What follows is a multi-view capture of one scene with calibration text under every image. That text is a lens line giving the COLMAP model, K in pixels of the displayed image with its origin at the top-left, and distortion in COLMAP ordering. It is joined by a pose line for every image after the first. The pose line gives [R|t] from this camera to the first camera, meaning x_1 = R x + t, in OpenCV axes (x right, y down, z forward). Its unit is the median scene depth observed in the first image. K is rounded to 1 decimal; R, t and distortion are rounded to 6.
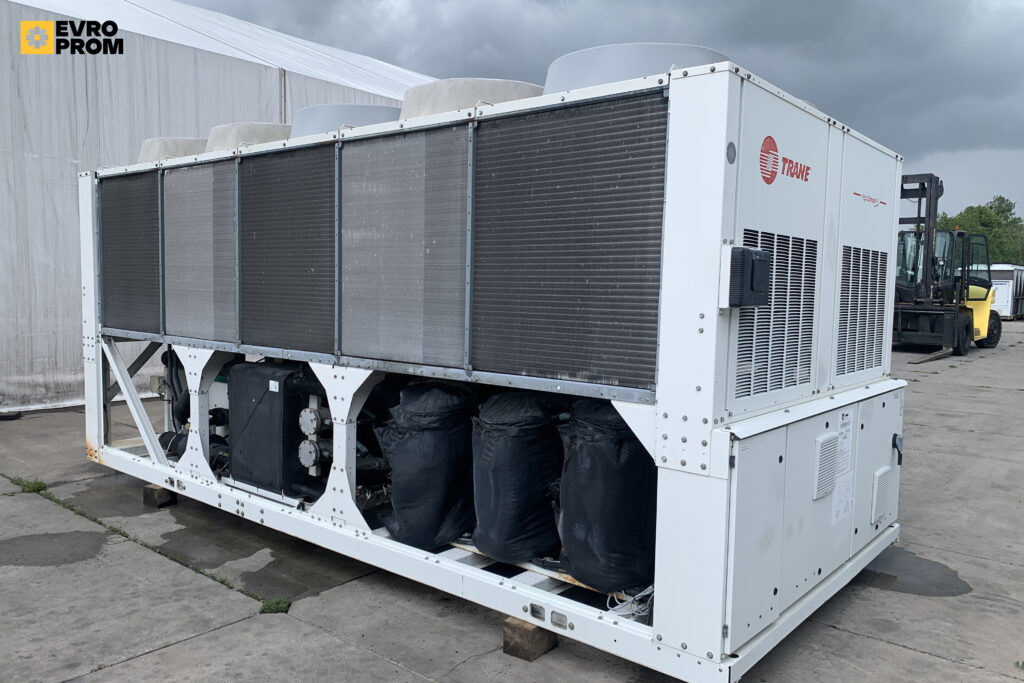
lens RADIAL K [[778.2, 0, 512.0], [0, 778.2, 341.5], [0, 0, 1]] dist [0.061291, -0.067851]
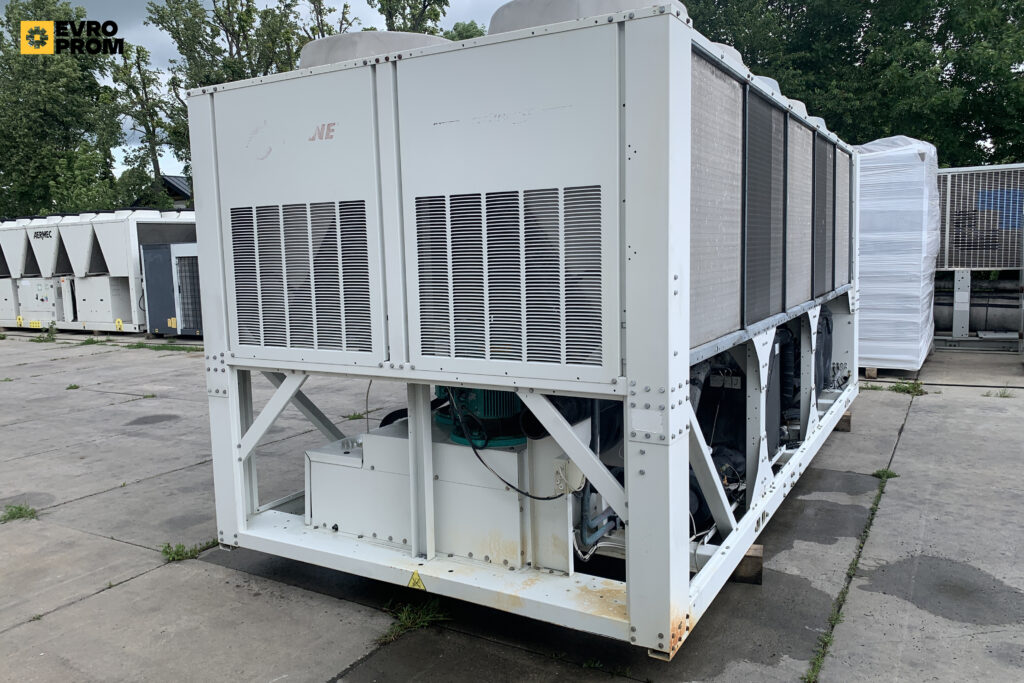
lens RADIAL K [[778.2, 0, 512.0], [0, 778.2, 341.5], [0, 0, 1]] dist [0.061291, -0.067851]
pose [[-0.170369, -0.145847, 0.974527, -1.243668], [0.094721, 0.981982, 0.163522, -0.152670], [-0.980817, 0.120167, -0.153484, 1.509429]]
